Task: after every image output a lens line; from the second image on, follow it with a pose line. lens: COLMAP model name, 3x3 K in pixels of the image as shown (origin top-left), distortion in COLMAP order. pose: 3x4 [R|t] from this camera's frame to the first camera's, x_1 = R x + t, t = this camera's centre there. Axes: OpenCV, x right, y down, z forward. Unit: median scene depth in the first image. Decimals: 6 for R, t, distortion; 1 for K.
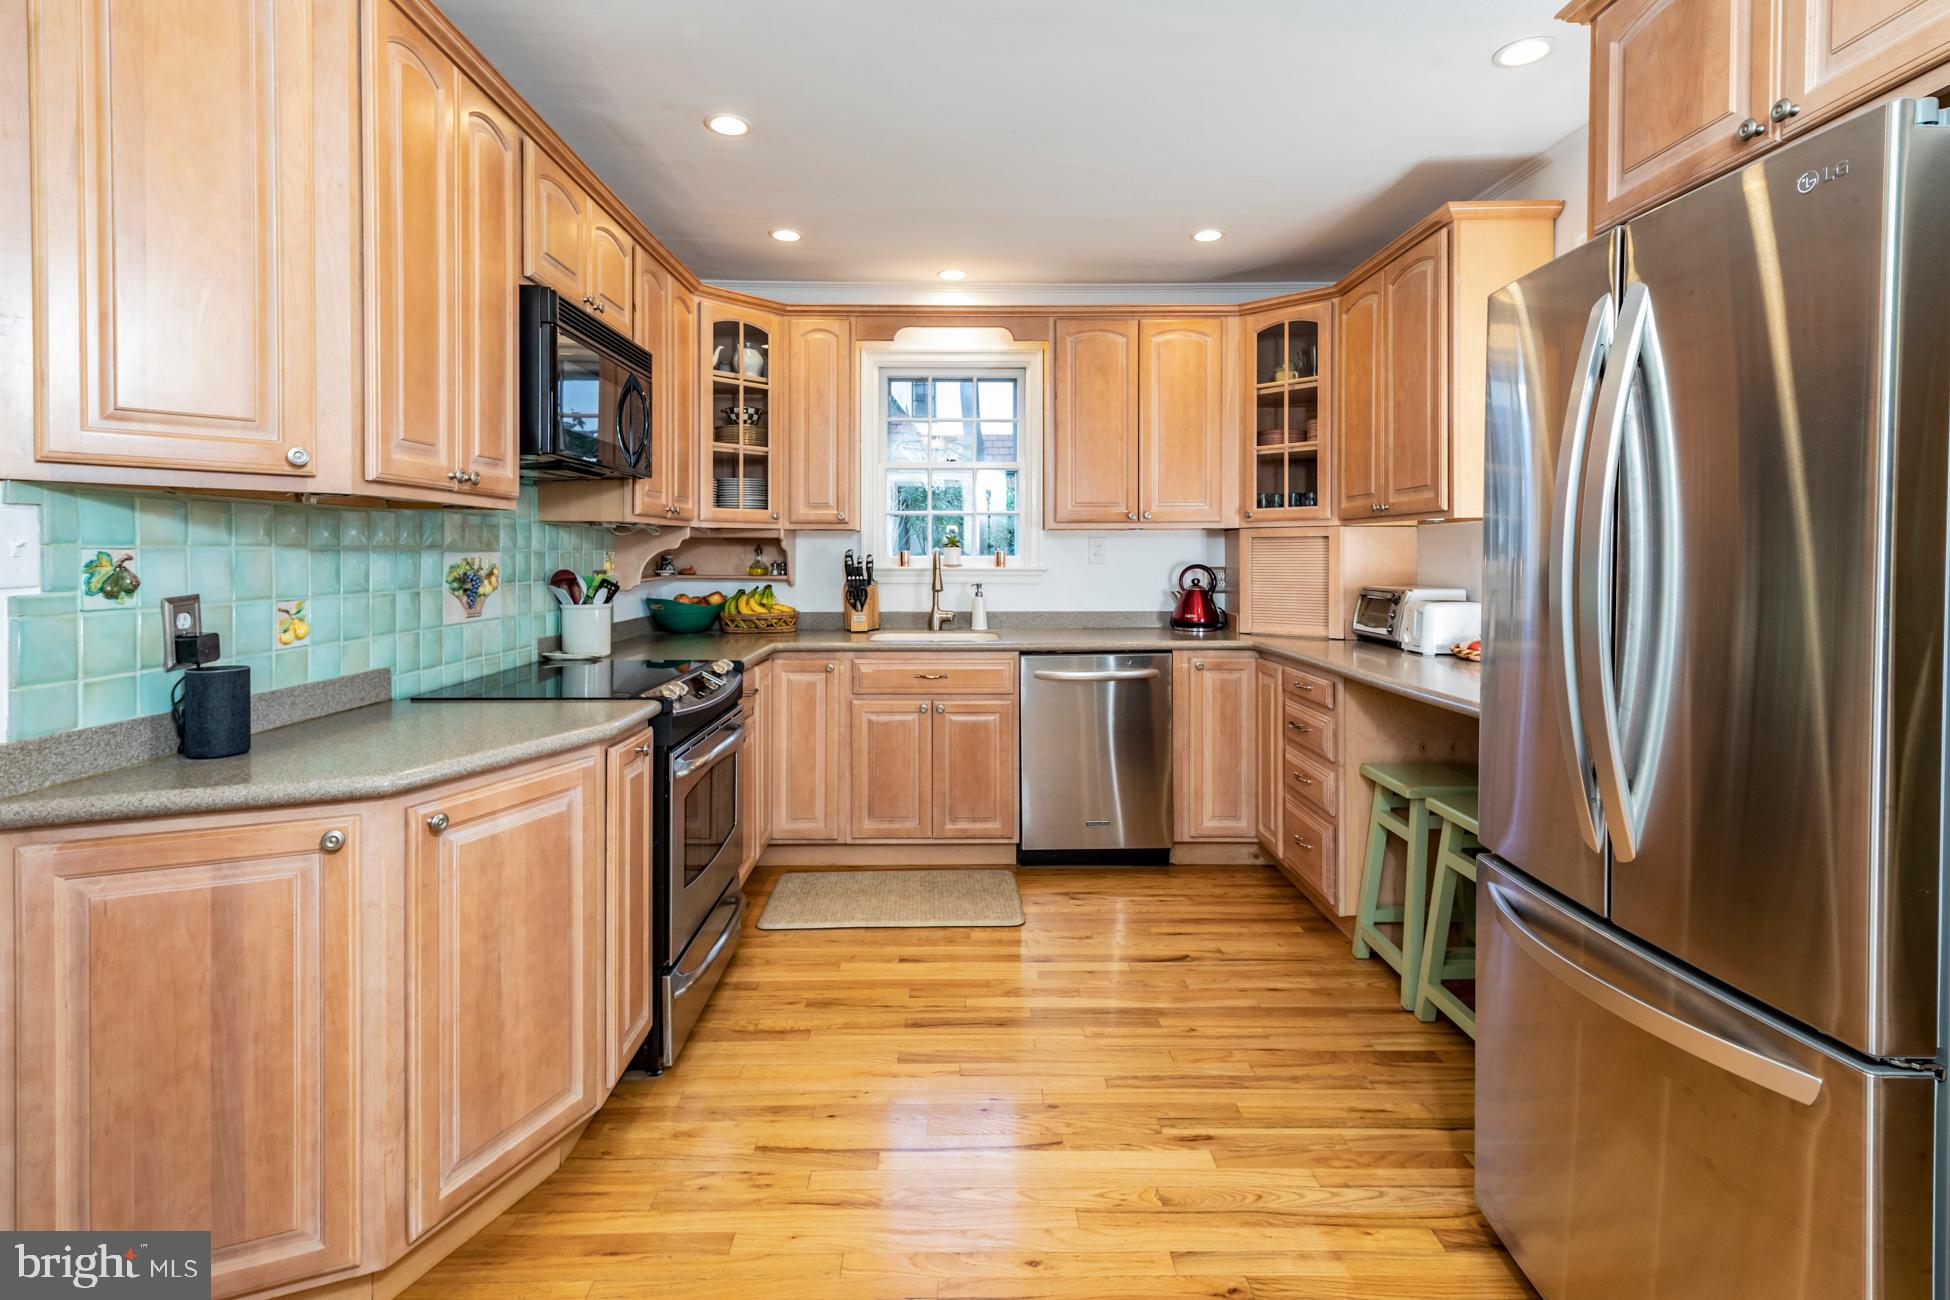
lens RADIAL K [[980.2, 0, 967.4], [0, 980.2, 641.7], [0, 0, 1]] dist [0.001295, -0.002277]
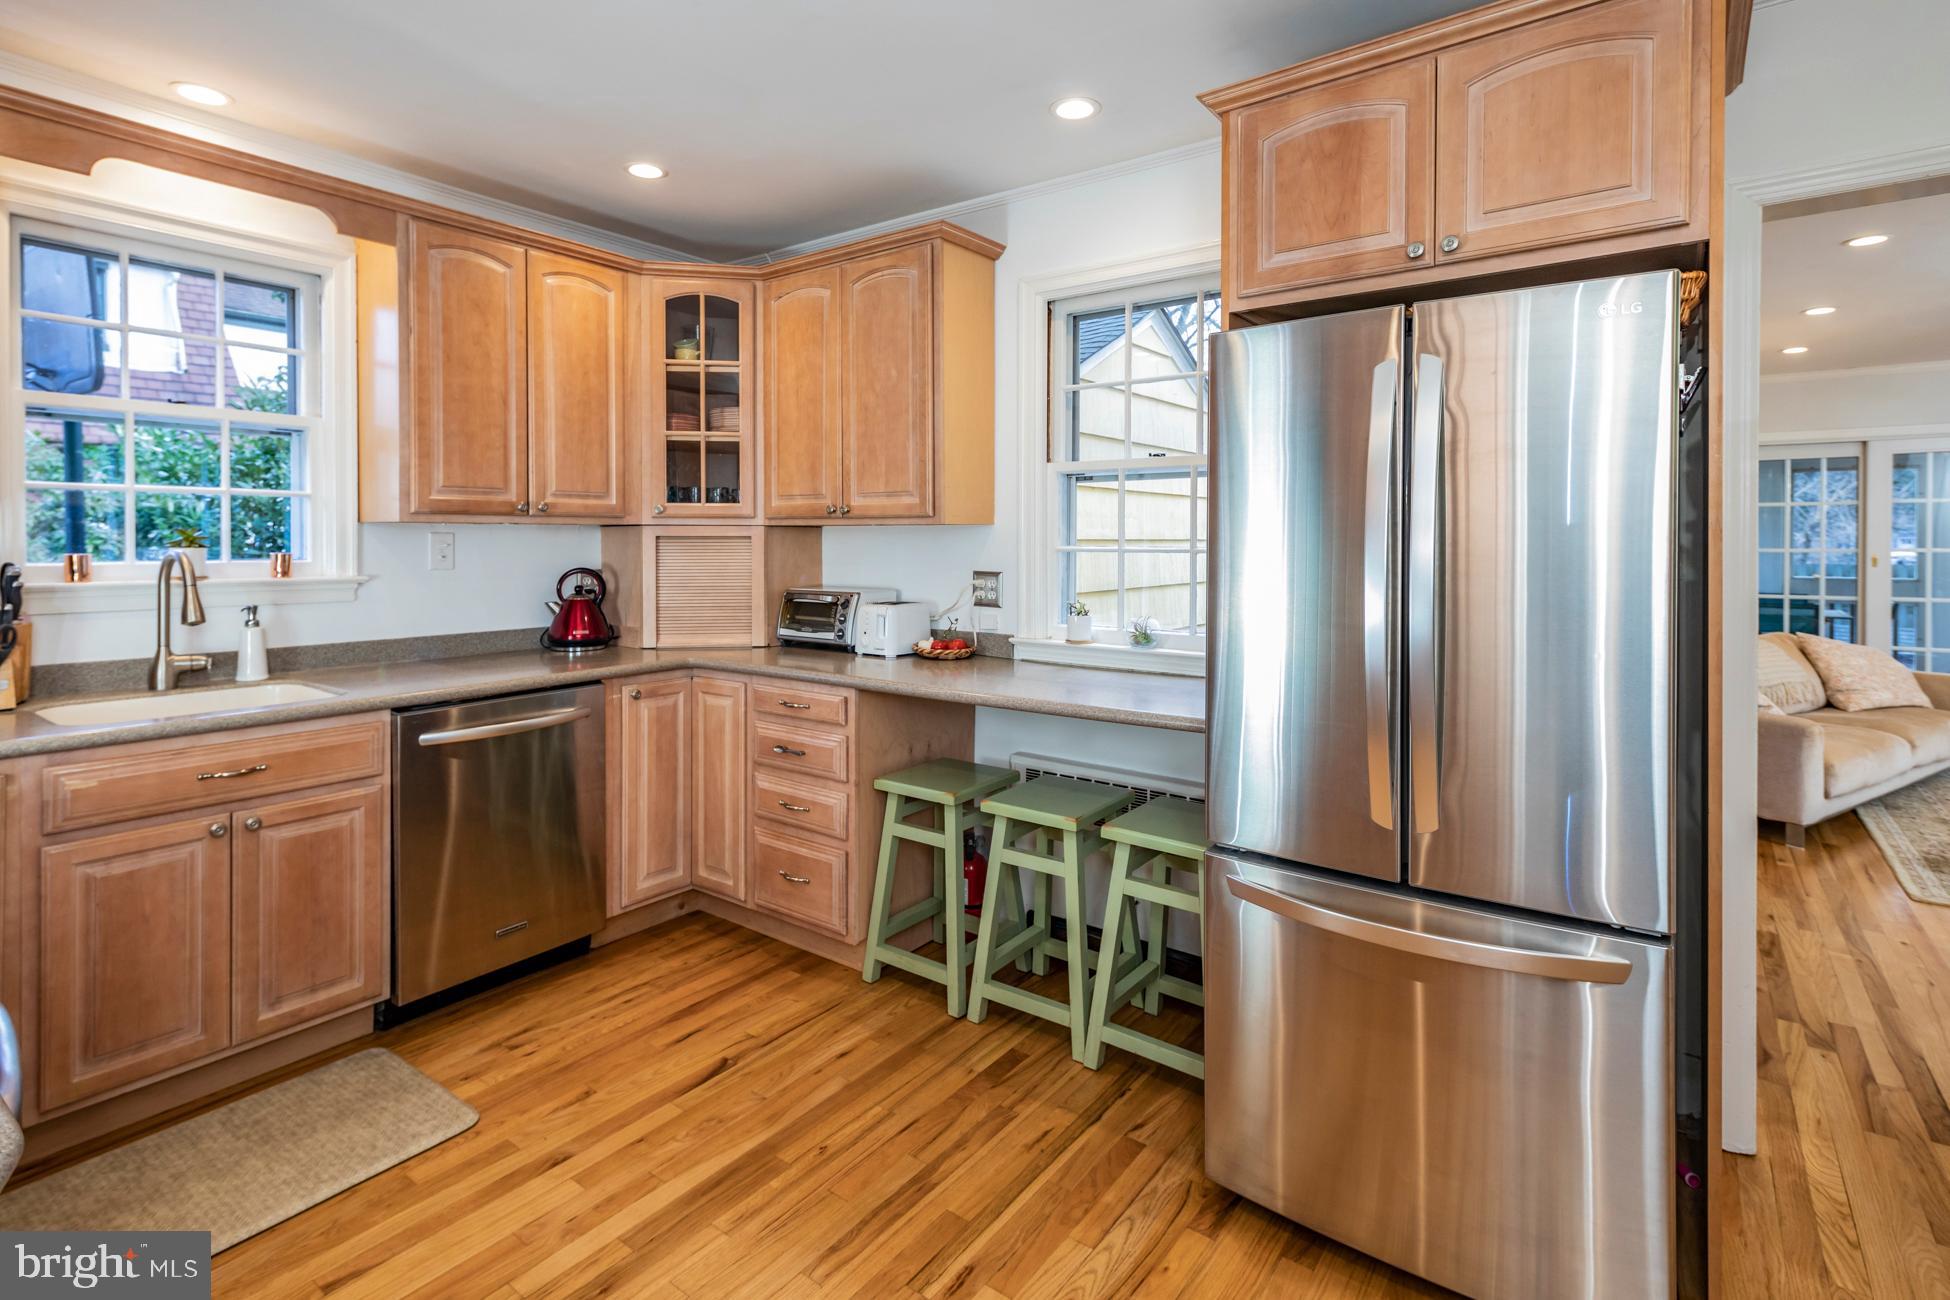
lens RADIAL K [[965.5, 0, 981.4], [0, 965.5, 592.9], [0, 0, 1]] dist [0.015786, -0.000901]
pose [[0.583390, -0.043339, 0.811035, -0.266450], [0.066250, 0.997787, 0.005663, -0.049514], [-0.809486, 0.050427, 0.584970, 0.322492]]
